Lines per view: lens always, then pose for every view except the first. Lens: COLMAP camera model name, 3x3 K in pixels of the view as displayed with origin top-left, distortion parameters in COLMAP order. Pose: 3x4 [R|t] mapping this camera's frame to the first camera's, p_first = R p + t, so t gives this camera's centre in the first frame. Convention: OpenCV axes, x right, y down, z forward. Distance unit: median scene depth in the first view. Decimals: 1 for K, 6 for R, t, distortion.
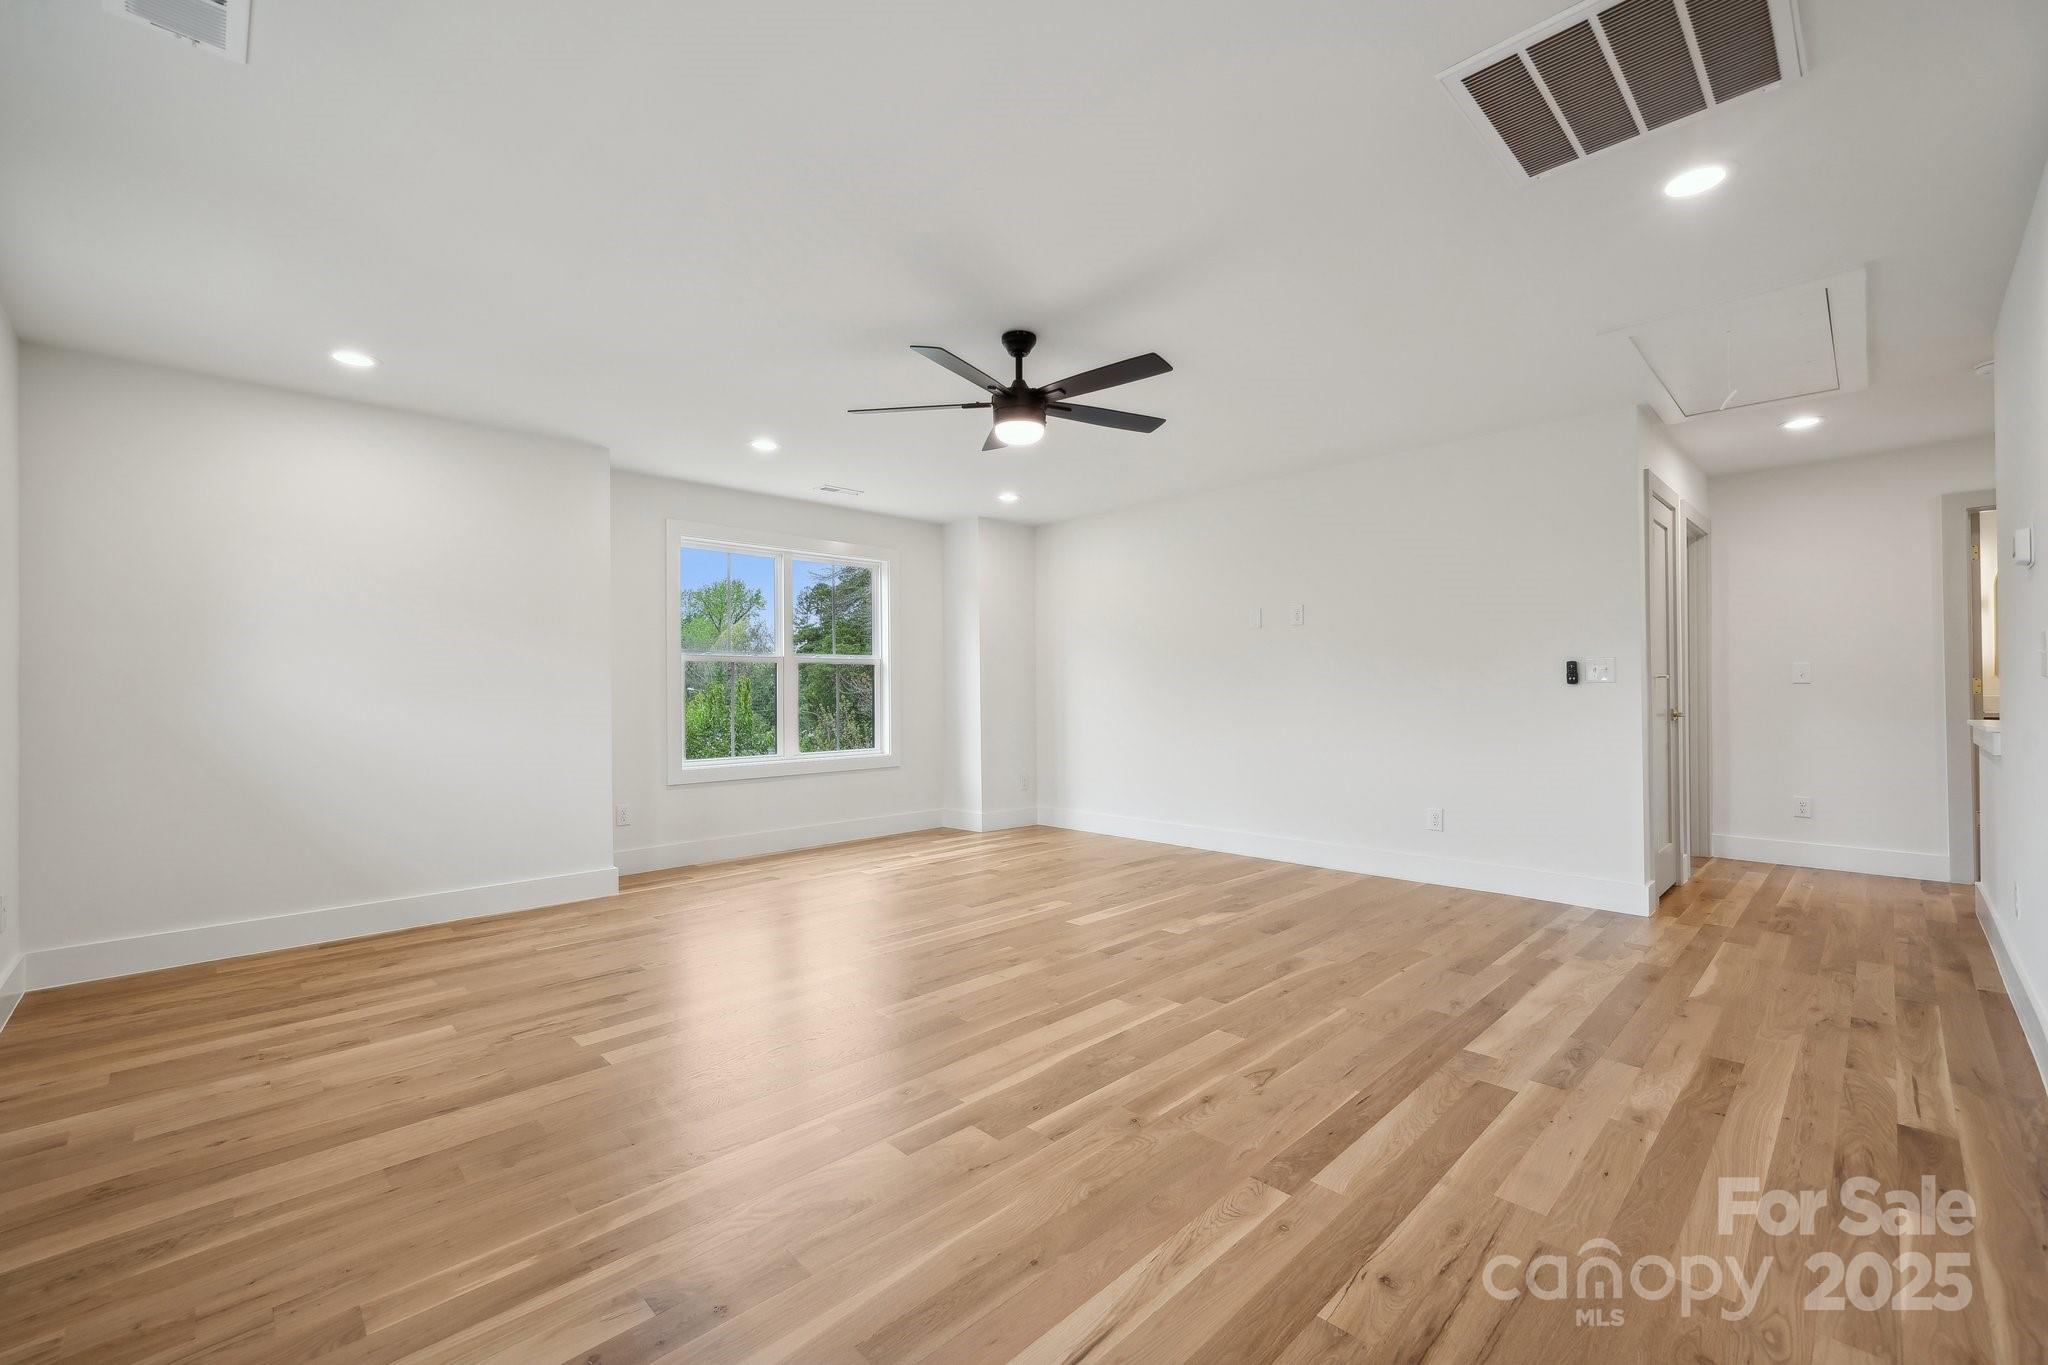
lens RADIAL K [[820.4, 0, 1007.7], [0, 820.4, 674.2], [0, 0, 1]] dist [0.001537, 0.000691]
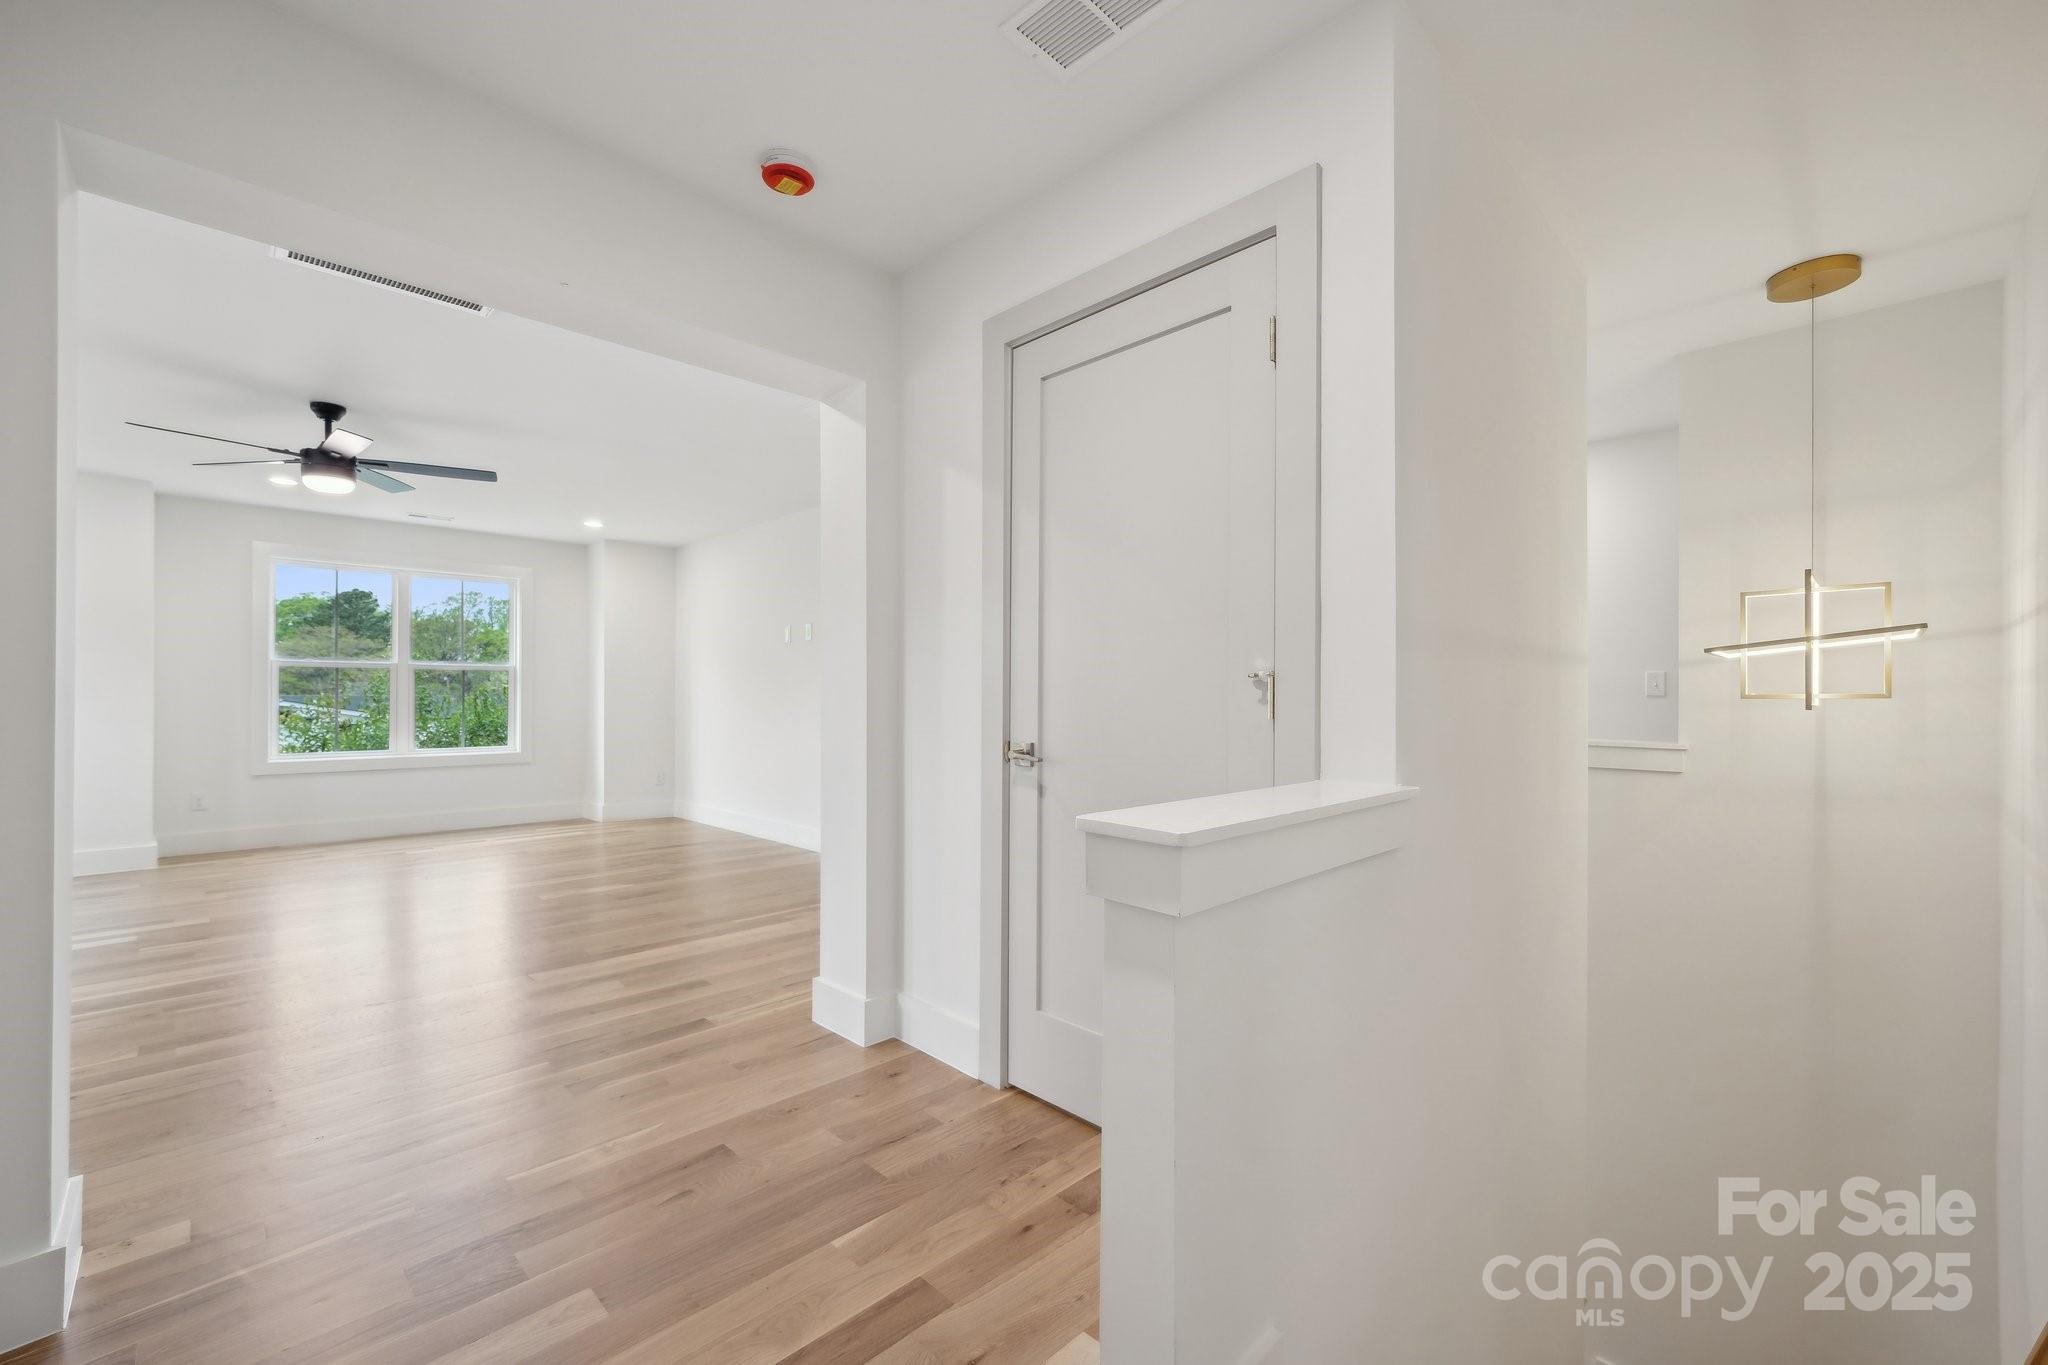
lens RADIAL K [[820.4, 0, 1038.3], [0, 820.4, 694.5], [0, 0, 1]] dist [0.001537, 0.000691]
pose [[0.999460, 0.013929, 0.029745, 0.568069], [-0.014489, 0.999720, 0.018683, -0.011759], [-0.029476, -0.019104, 0.999383, -0.140299]]
